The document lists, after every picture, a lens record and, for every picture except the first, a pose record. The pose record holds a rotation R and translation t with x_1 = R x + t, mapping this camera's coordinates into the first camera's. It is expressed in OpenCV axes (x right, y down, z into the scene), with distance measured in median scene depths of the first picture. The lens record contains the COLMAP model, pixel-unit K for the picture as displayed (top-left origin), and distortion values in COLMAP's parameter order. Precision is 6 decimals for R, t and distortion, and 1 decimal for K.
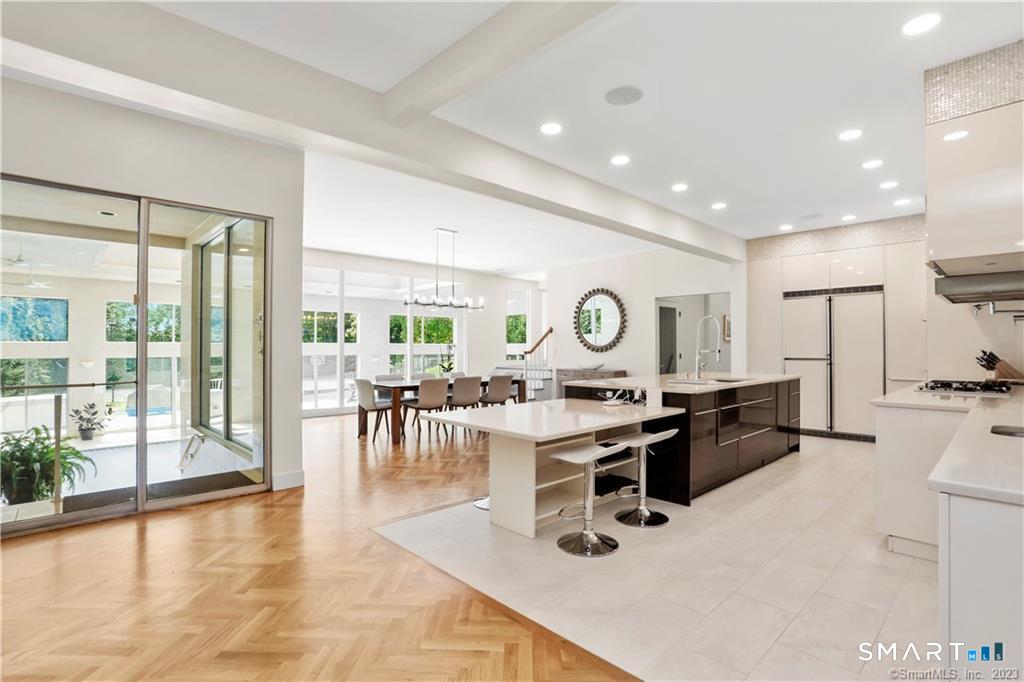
lens RADIAL K [[505.7, 0, 512.0], [0, 505.7, 341.0], [0, 0, 1]] dist [-0.000575, 0.000048]
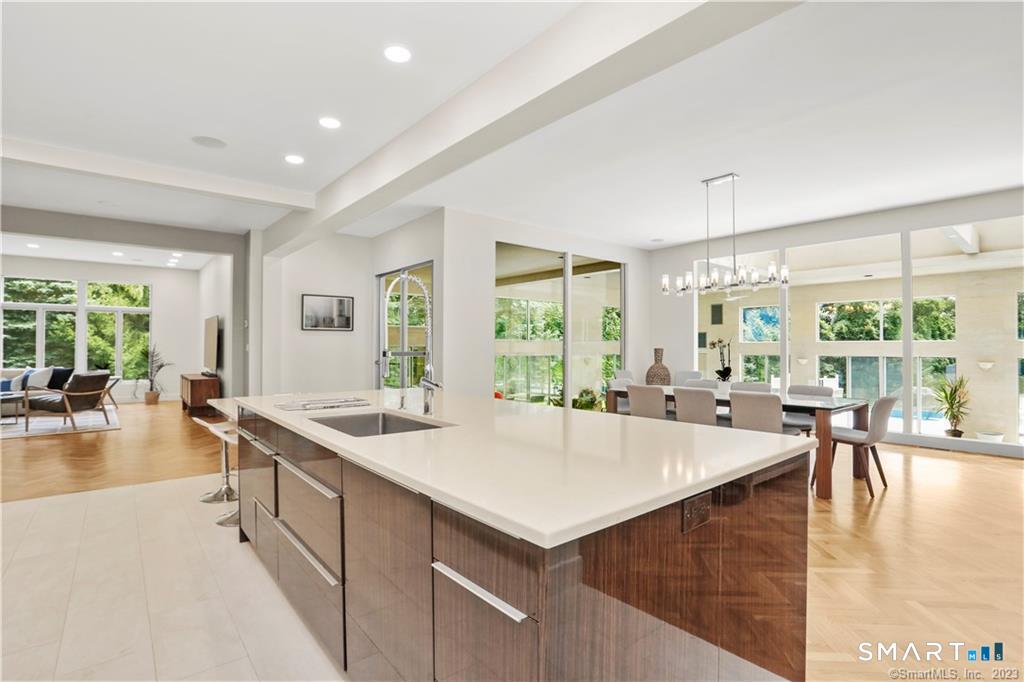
lens RADIAL K [[505.7, 0, 512.0], [0, 505.7, 341.0], [0, 0, 1]] dist [-0.000575, 0.000048]
pose [[0.080775, -0.007024, -0.996708, 1.071887], [0.009592, 0.999934, -0.006269, 0.008959], [0.996686, -0.009054, 0.080837, 1.208866]]
